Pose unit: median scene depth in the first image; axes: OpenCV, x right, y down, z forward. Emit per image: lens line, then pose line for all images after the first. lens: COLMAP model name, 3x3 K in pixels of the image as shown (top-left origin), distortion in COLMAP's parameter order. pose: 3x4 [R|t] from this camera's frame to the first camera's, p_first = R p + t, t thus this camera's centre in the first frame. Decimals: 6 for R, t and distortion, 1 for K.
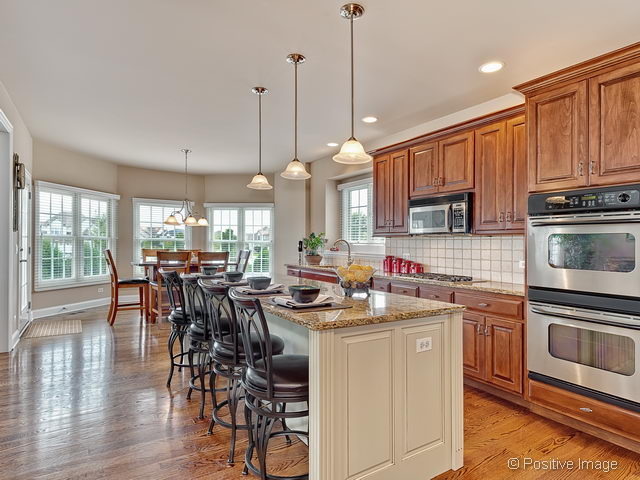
lens RADIAL K [[354.0, 0, 320.0], [0, 354.0, 240.0], [0, 0, 1]] dist [0.001547, 0.000238]
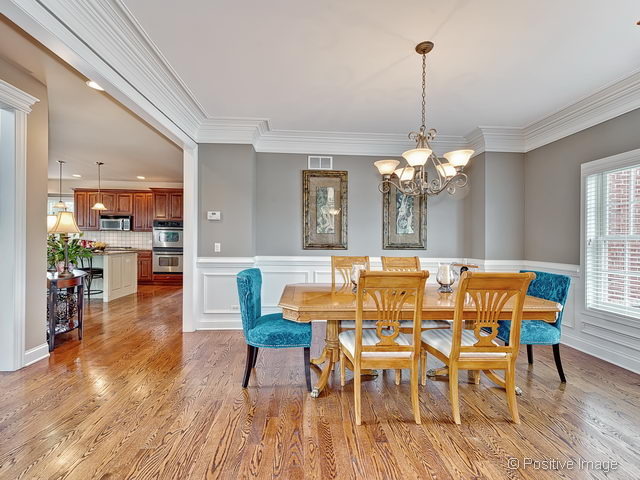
lens RADIAL K [[288.2, 0, 348.1], [0, 288.2, 239.5], [0, 0, 1]] dist [-0.000072, -0.000081]
pose [[0.419852, -0.008163, 0.907556, -0.949638], [-0.020634, 0.999615, 0.018537, -0.028383], [-0.907358, -0.026509, 0.419522, -1.551204]]
